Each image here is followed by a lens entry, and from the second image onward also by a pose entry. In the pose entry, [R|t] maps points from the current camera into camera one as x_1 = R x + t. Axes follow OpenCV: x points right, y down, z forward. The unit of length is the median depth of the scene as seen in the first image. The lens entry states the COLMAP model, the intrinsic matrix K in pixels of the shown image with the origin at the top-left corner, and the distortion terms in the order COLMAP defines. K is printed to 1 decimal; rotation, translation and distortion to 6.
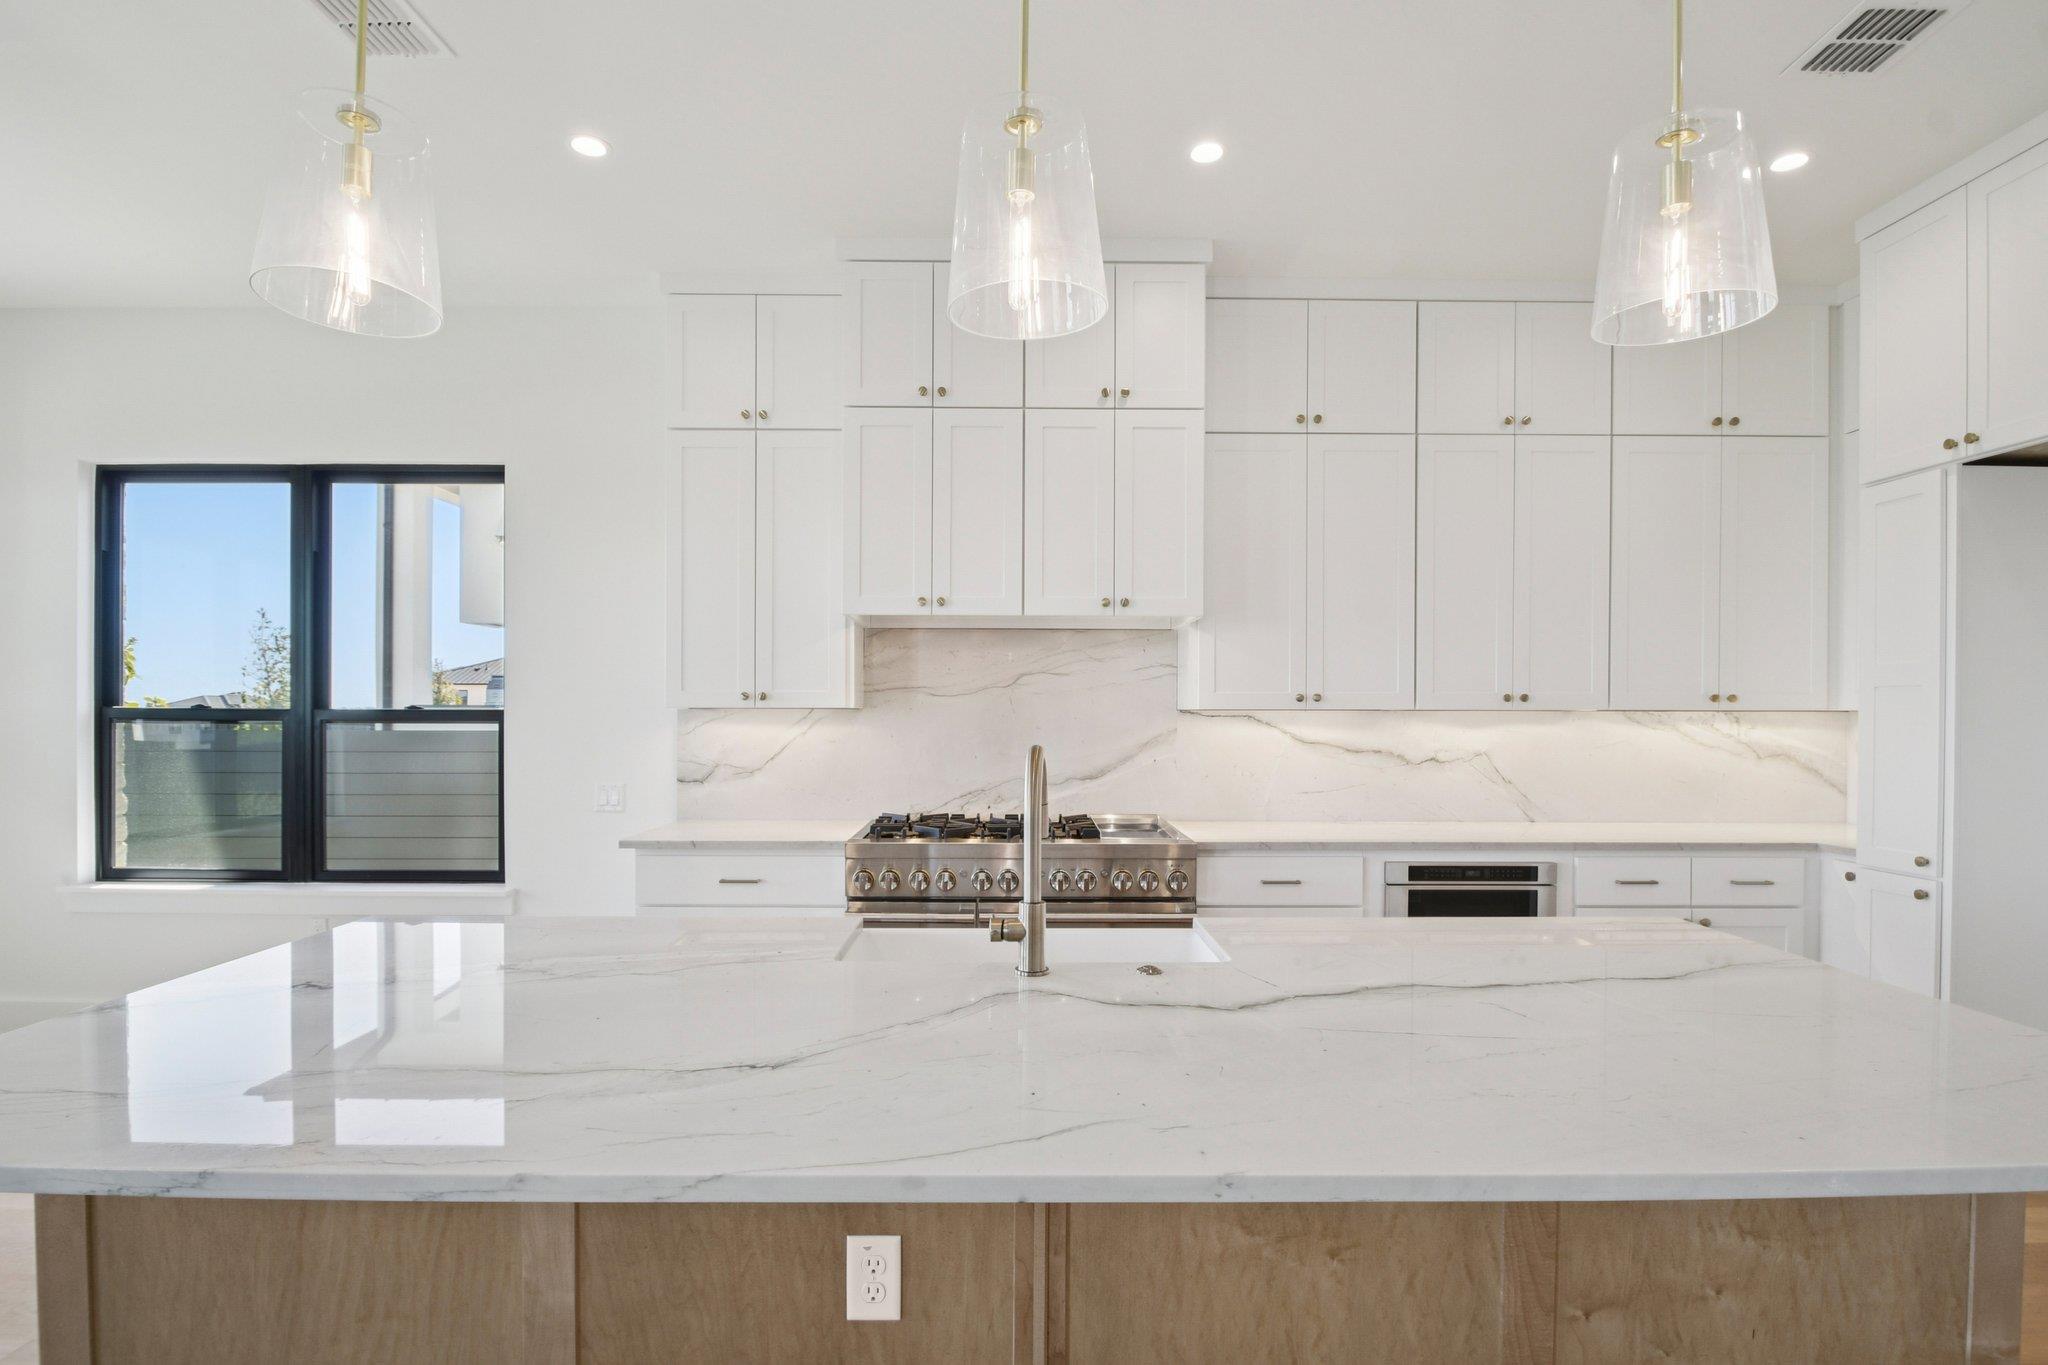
lens RADIAL K [[1011.7, 0, 1018.1], [0, 1011.7, 717.5], [0, 0, 1]] dist [0.008480, -0.017311]
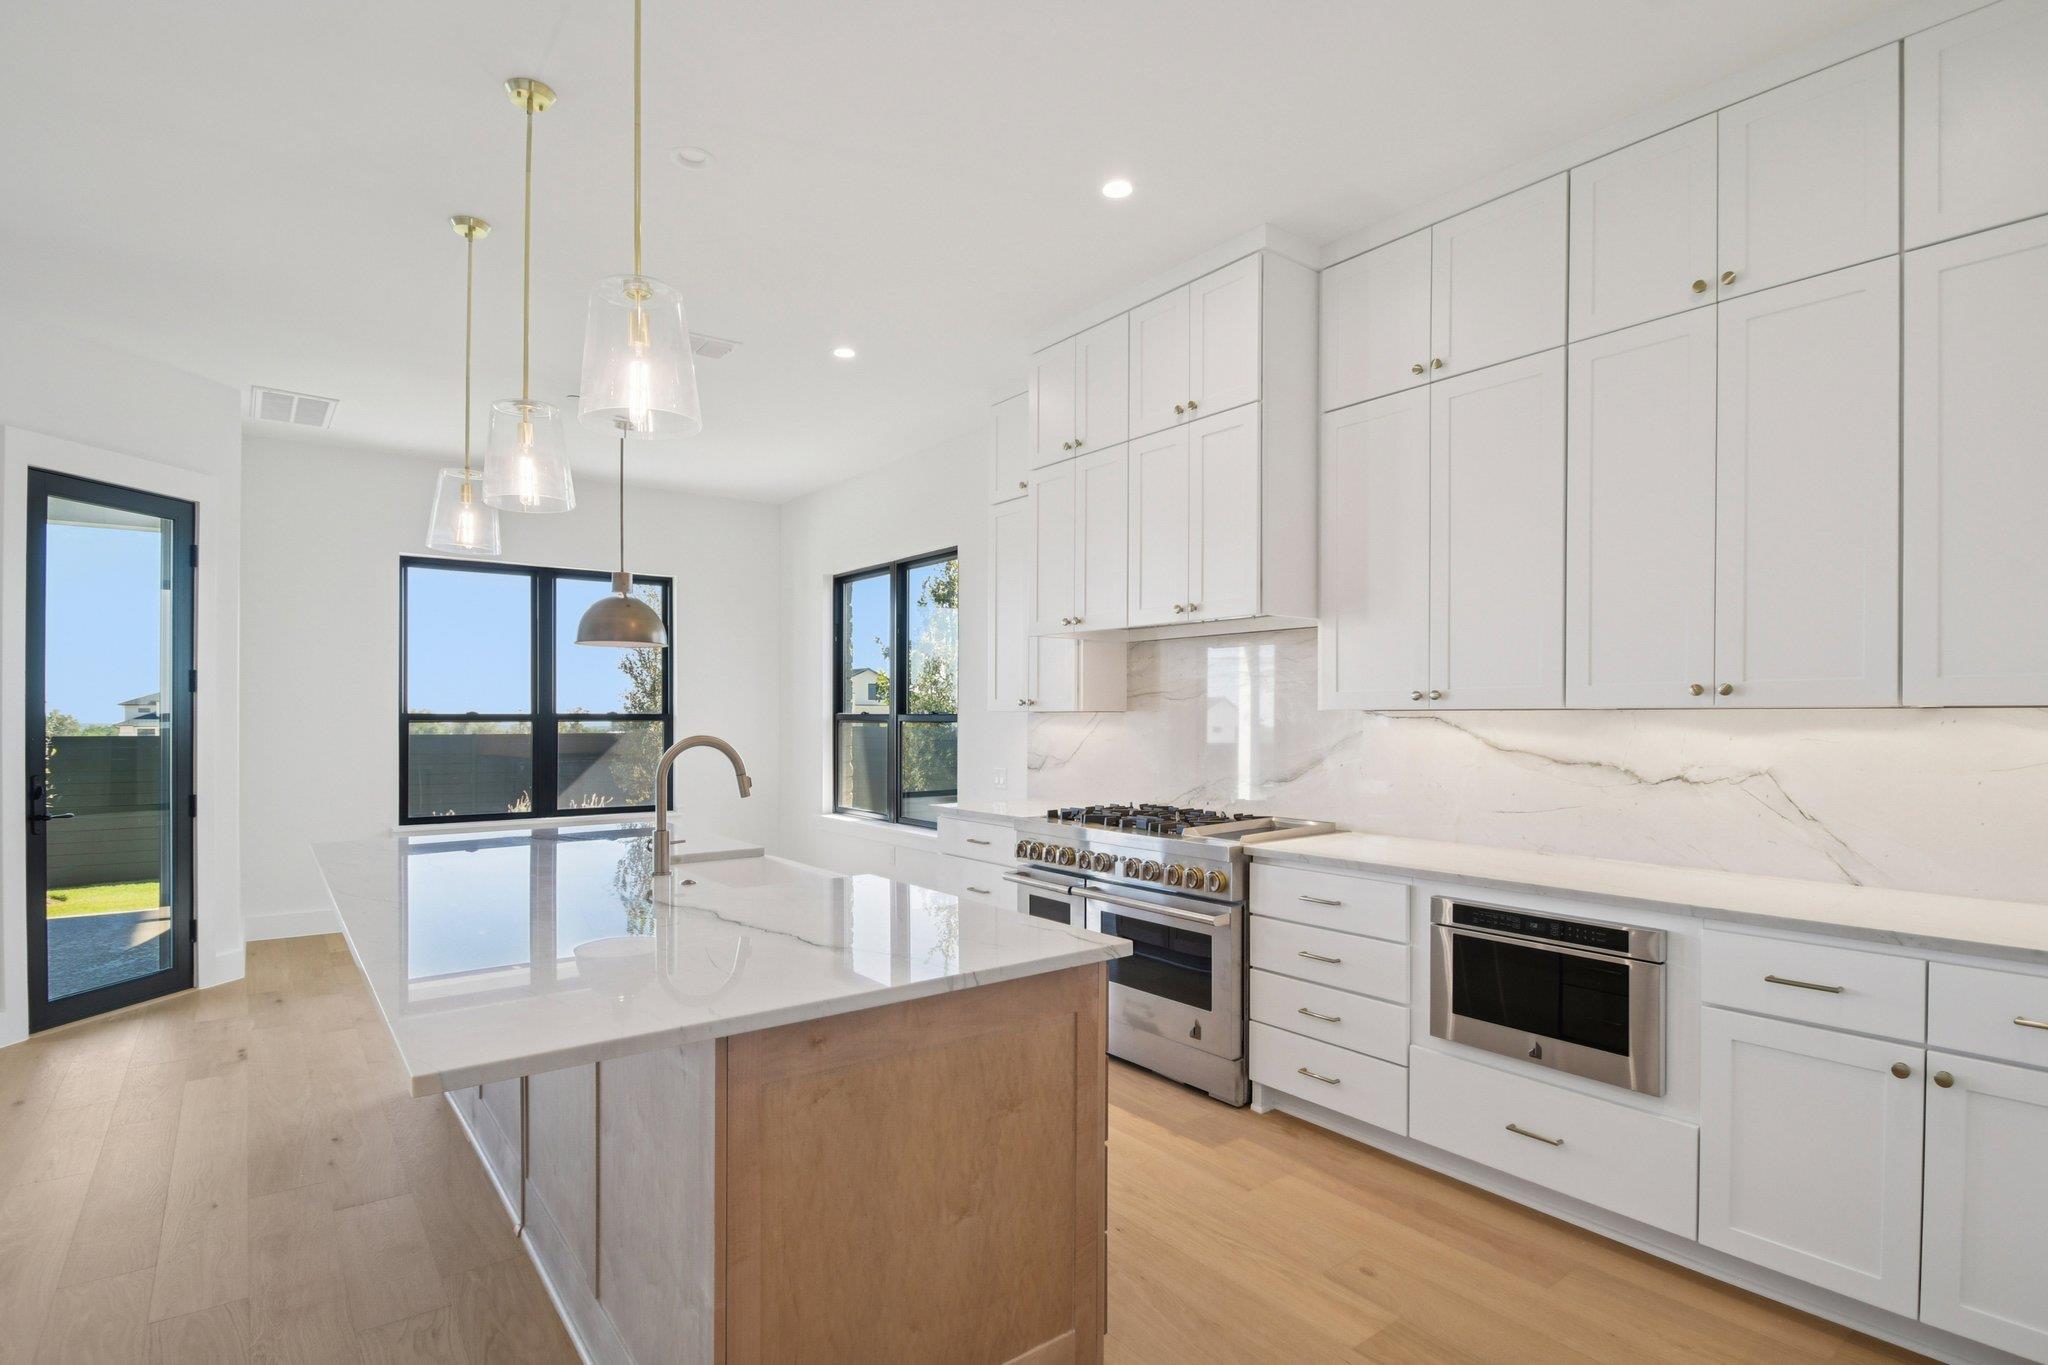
lens RADIAL K [[1011.7, 0, 1018.1], [0, 1011.7, 717.5], [0, 0, 1]] dist [0.008480, -0.017311]
pose [[0.597926, -0.000842, -0.801551, 0.745855], [0.002085, 0.999998, 0.000505, -0.002832], [0.801549, -0.001973, 0.597926, 0.212812]]
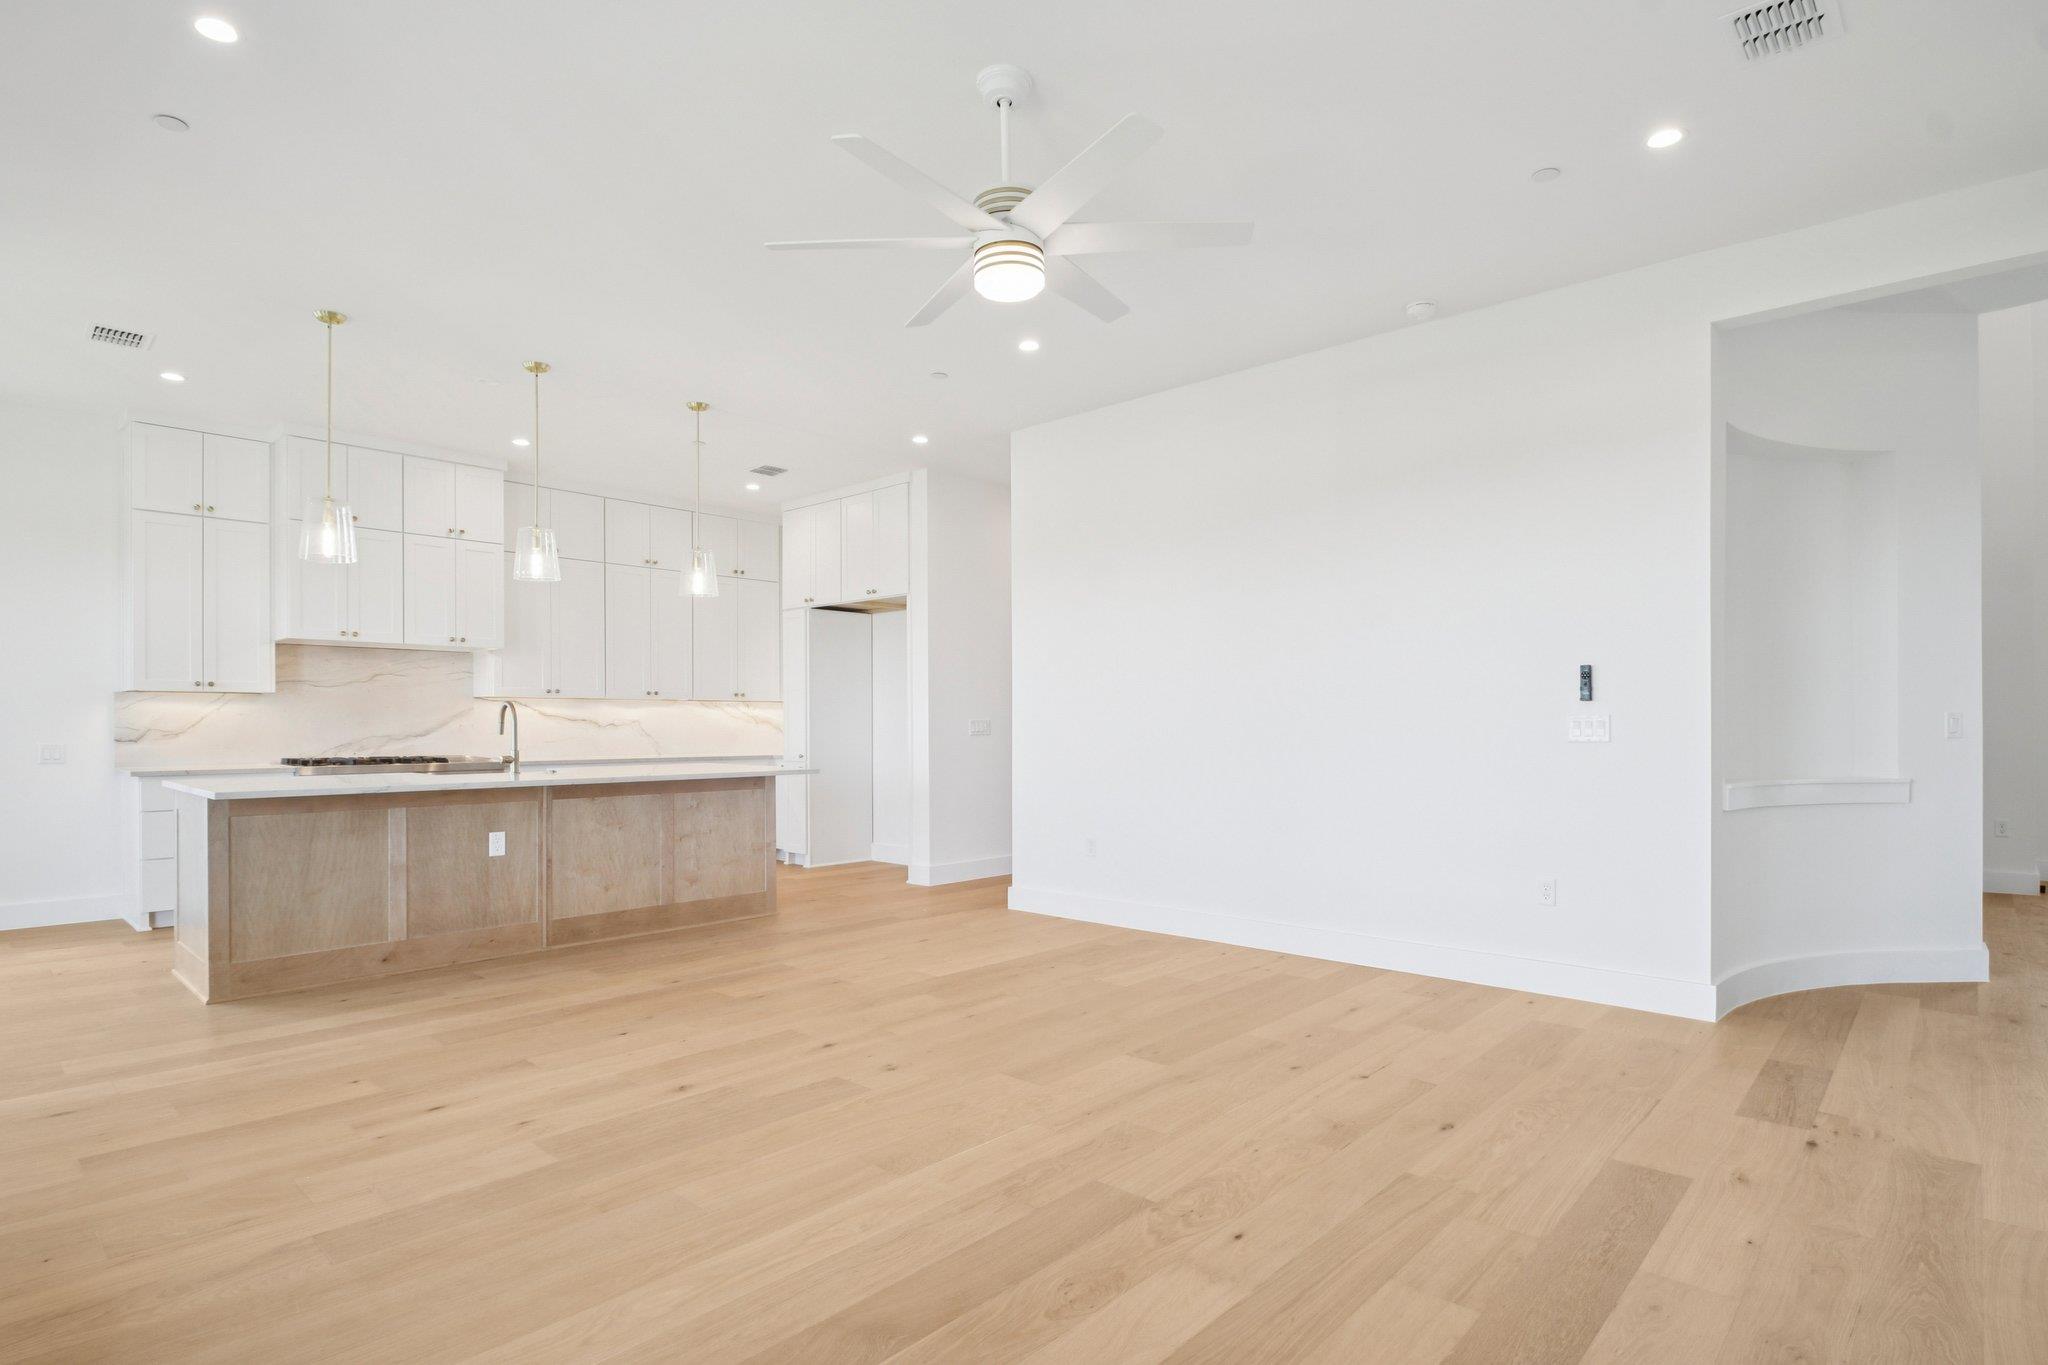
lens RADIAL K [[1035.3, 0, 1021.3], [0, 1035.3, 730.4], [0, 0, 1]] dist [0.003419, -0.017729]
pose [[0.683746, -0.009051, 0.729664, -0.547876], [0.005924, 0.999959, 0.006852, 0.047053], [-0.729696, -0.000362, 0.683771, -1.018635]]
